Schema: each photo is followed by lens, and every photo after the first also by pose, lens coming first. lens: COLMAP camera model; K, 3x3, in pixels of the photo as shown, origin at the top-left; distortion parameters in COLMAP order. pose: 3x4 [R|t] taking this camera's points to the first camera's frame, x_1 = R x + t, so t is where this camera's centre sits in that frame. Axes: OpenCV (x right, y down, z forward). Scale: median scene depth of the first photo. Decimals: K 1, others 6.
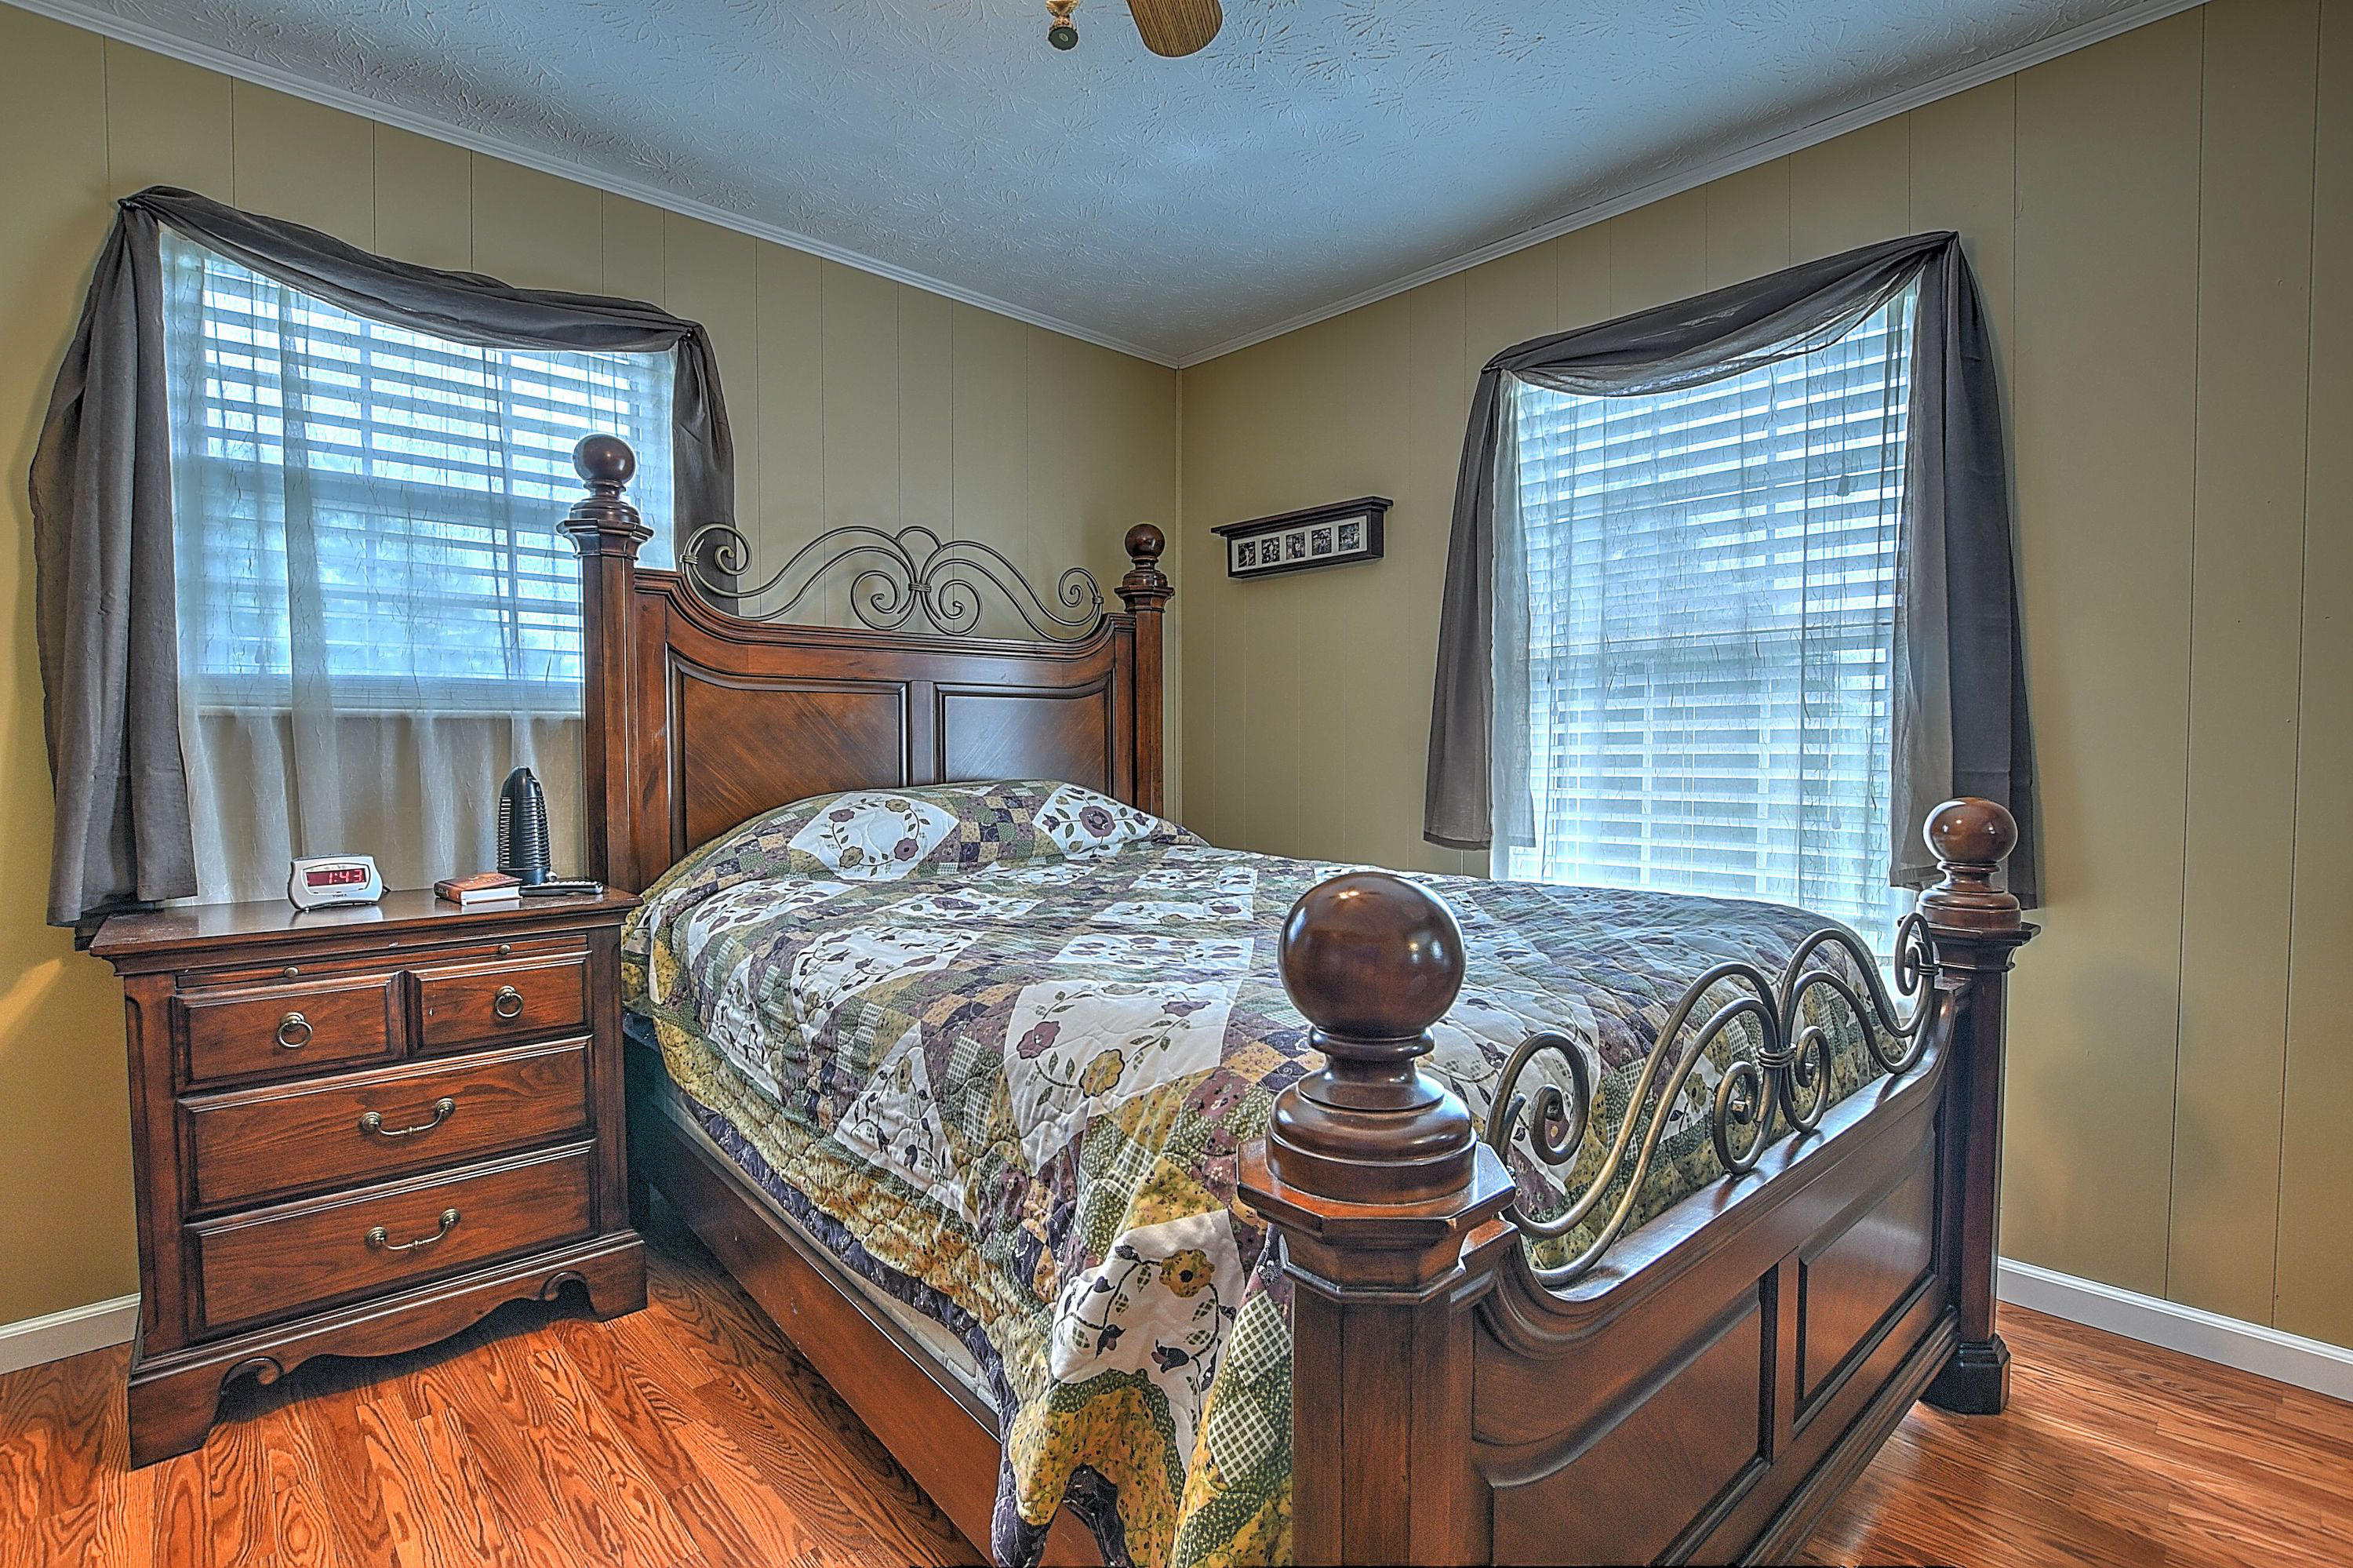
lens RADIAL K [[1080.0, 0, 1160.0], [0, 1080.0, 791.8], [0, 0, 1]] dist [-0.024994, 0.000095]
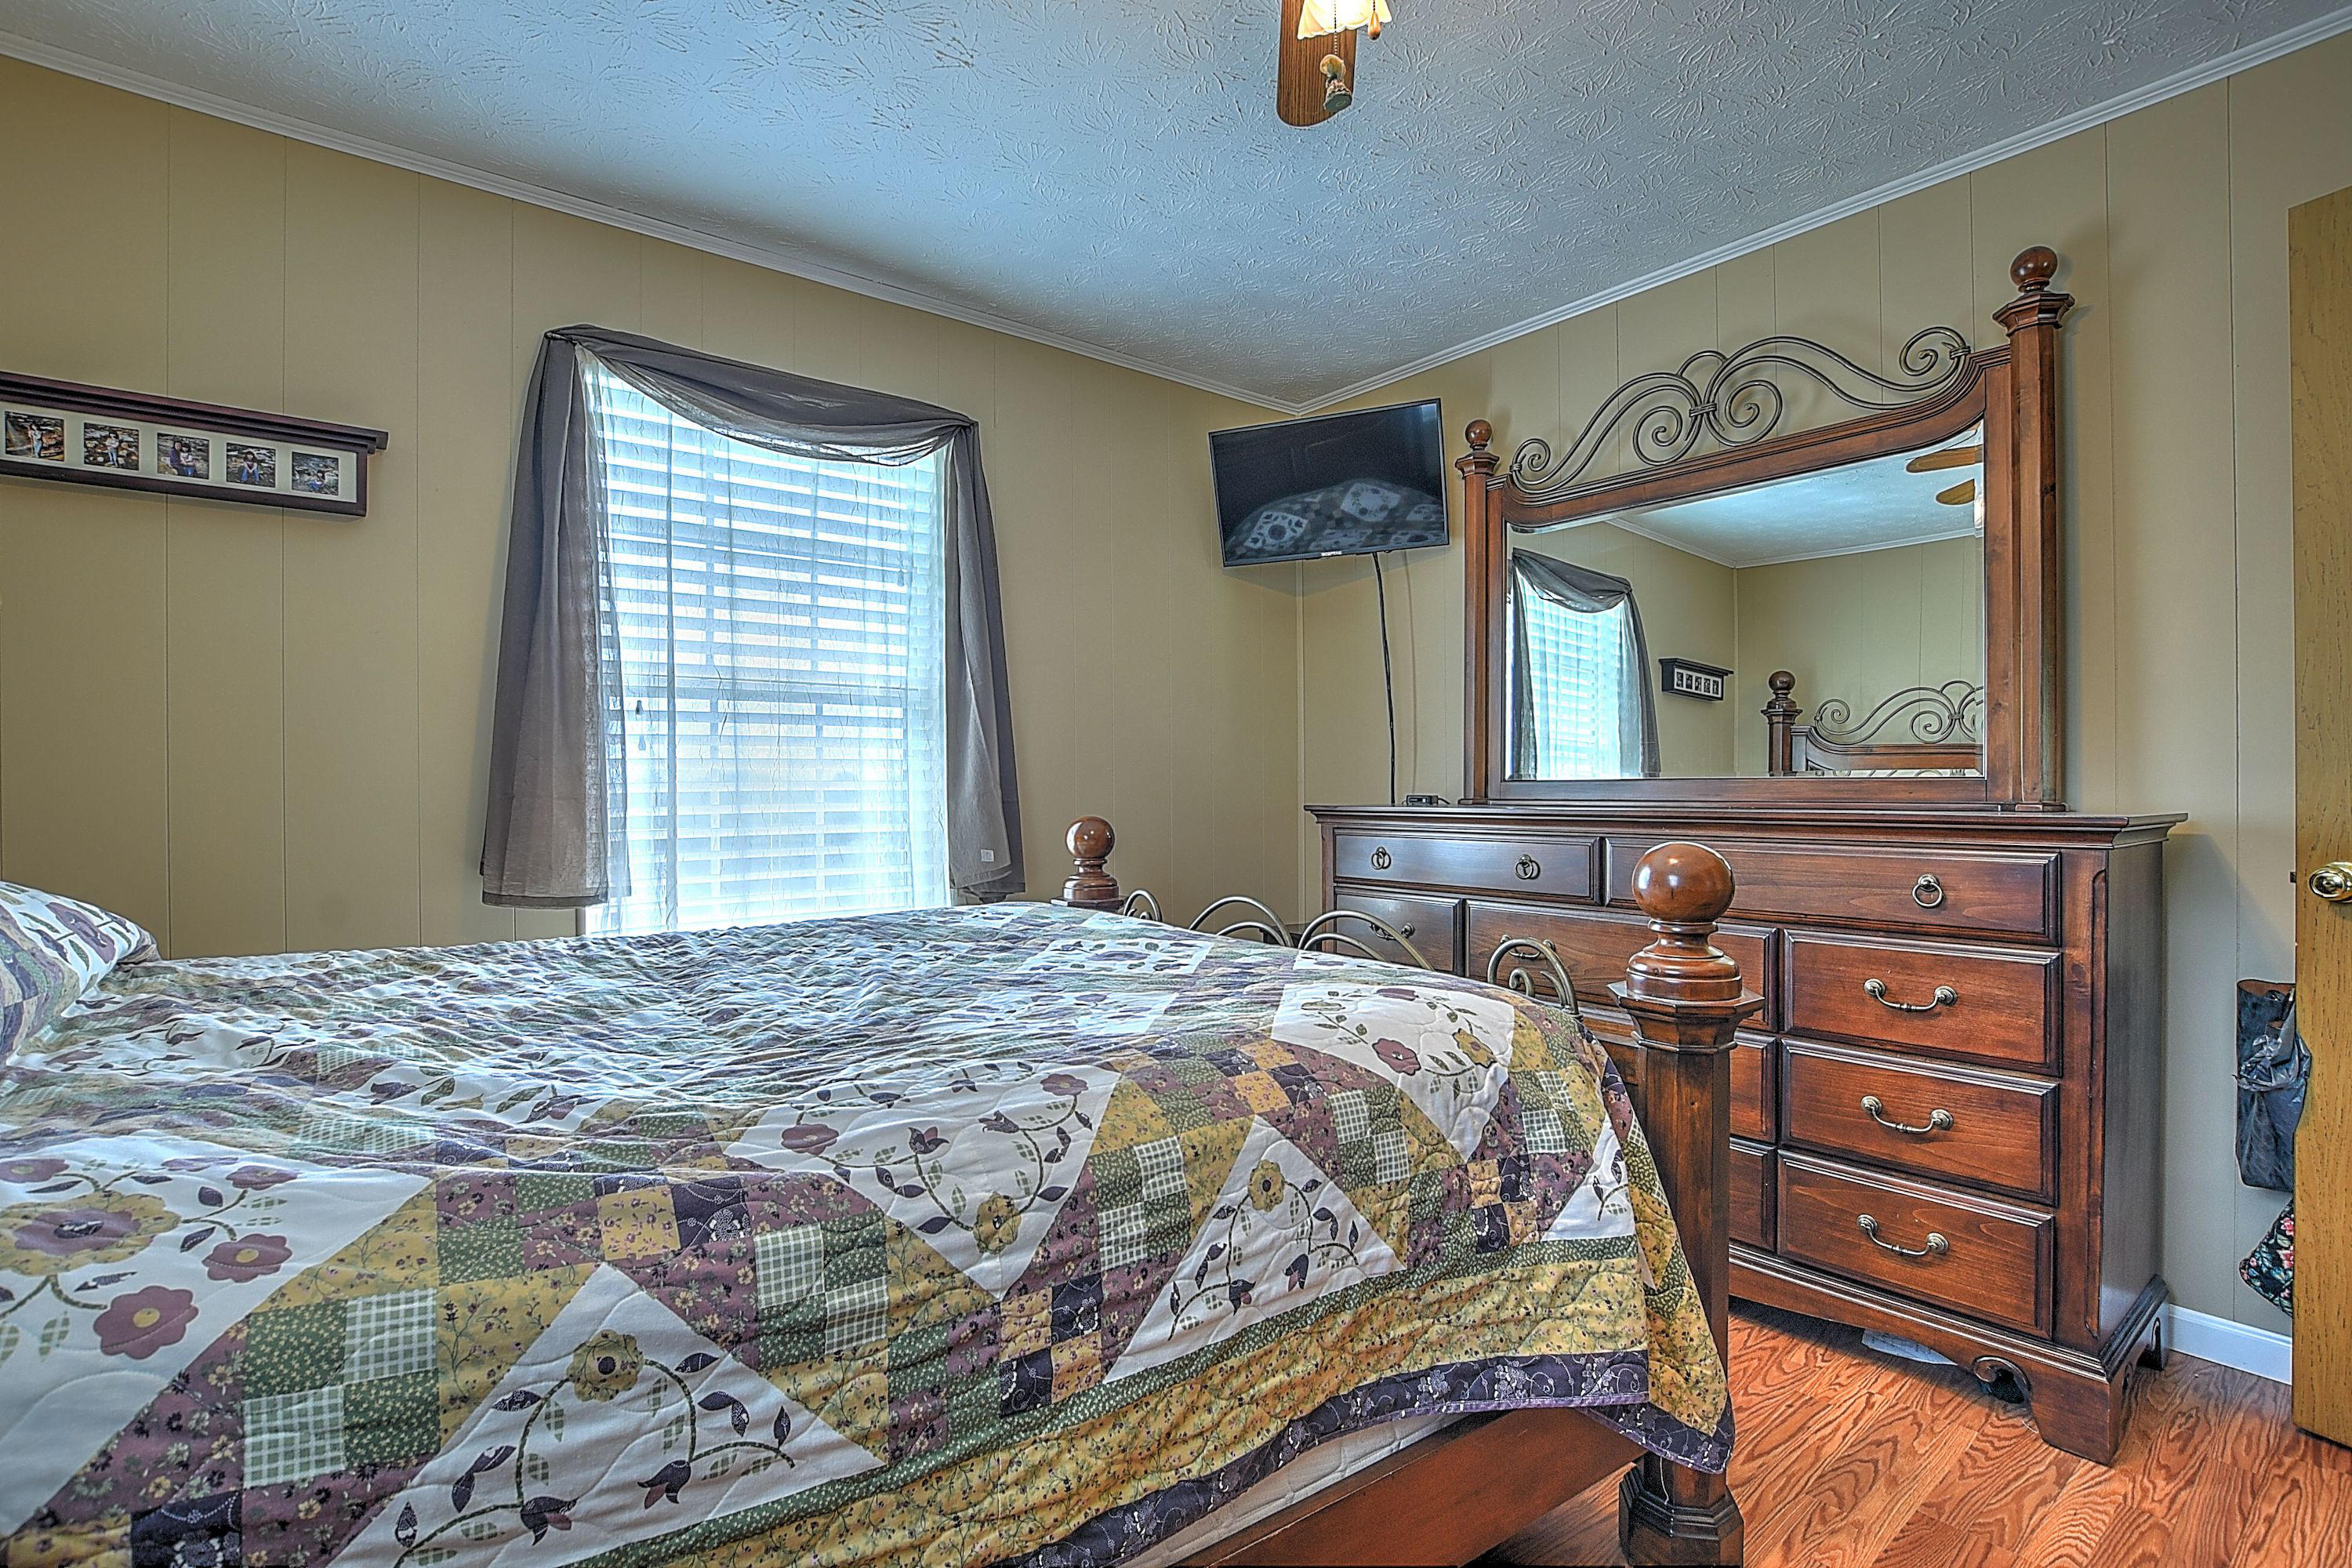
lens RADIAL K [[1079.5, 0, 1159.5], [0, 1079.5, 791.8], [0, 0, 1]] dist [-0.024994, 0.000095]
pose [[0.094267, -0.003747, 0.995540, -0.860292], [0.043553, 0.999051, -0.000364, -0.026603], [-0.994594, 0.043393, 0.094341, 0.822055]]
